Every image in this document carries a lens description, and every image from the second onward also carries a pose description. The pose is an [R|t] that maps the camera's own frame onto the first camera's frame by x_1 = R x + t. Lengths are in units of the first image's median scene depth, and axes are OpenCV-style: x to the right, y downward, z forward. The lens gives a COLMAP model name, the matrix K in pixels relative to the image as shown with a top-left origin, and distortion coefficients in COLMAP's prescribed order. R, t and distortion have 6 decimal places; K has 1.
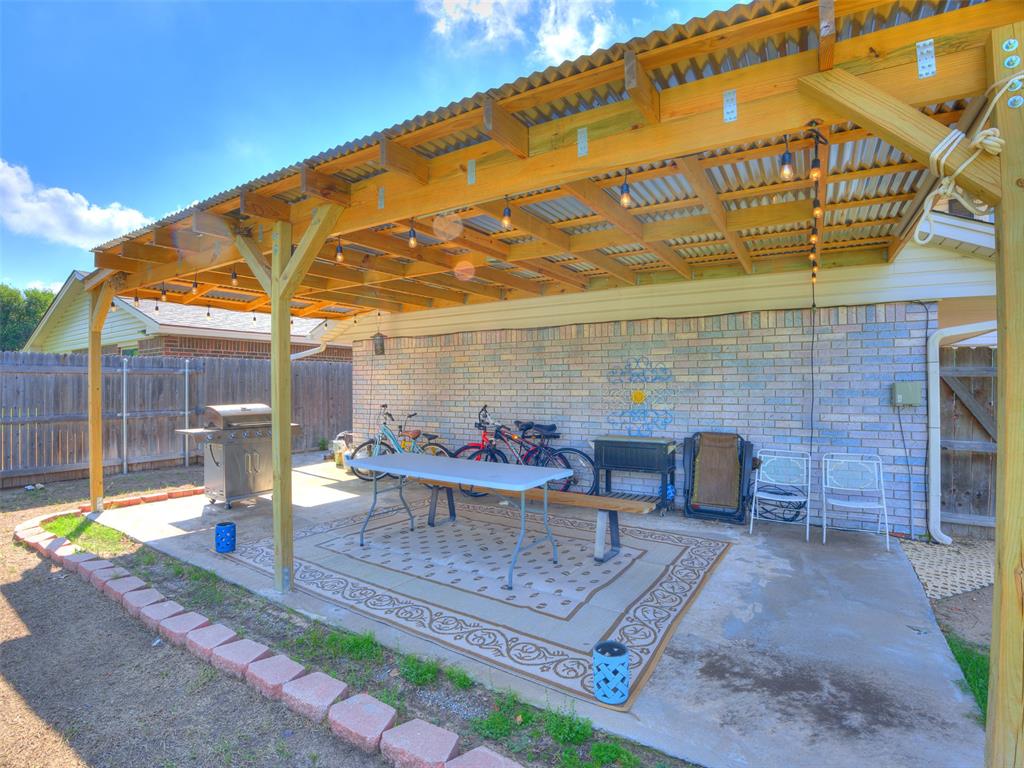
lens RADIAL K [[494.6, 0, 512.5], [0, 494.6, 383.7], [0, 0, 1]] dist [-0.073785, 0.007568]
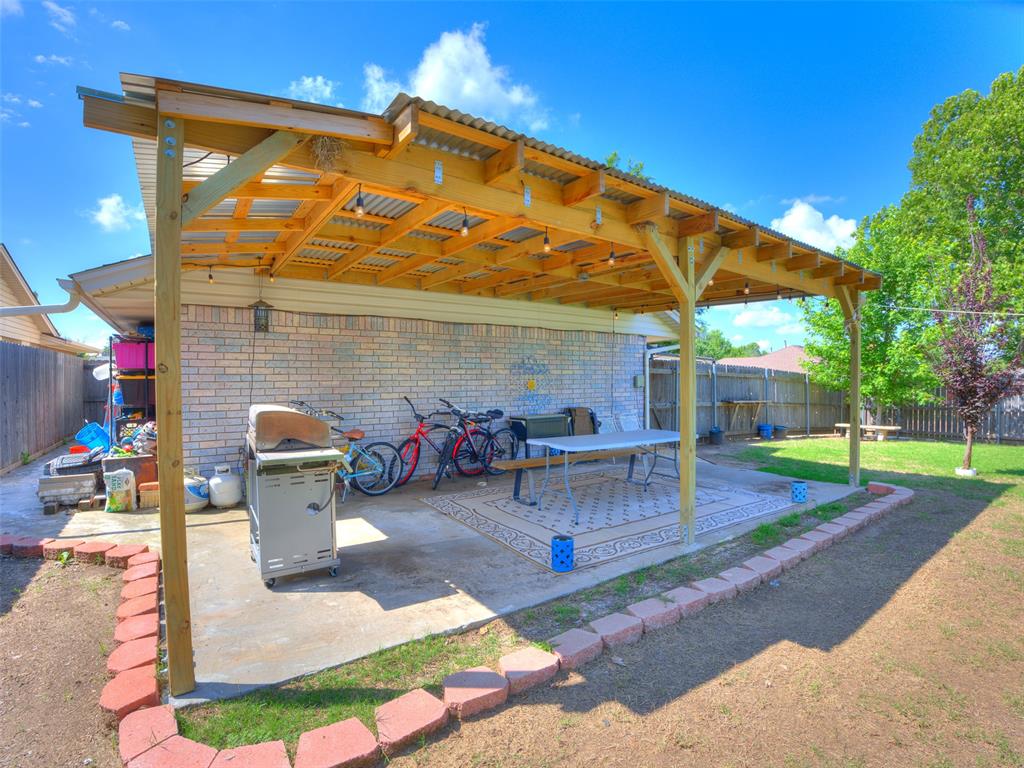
lens RADIAL K [[494.6, 0, 512.4], [0, 494.6, 381.6], [0, 0, 1]] dist [-0.073785, 0.007568]
pose [[0.402143, -0.005563, 0.915560, -1.015657], [-0.004410, 0.999958, 0.008012, 0.006944], [-0.915566, -0.007259, 0.402102, 0.521447]]
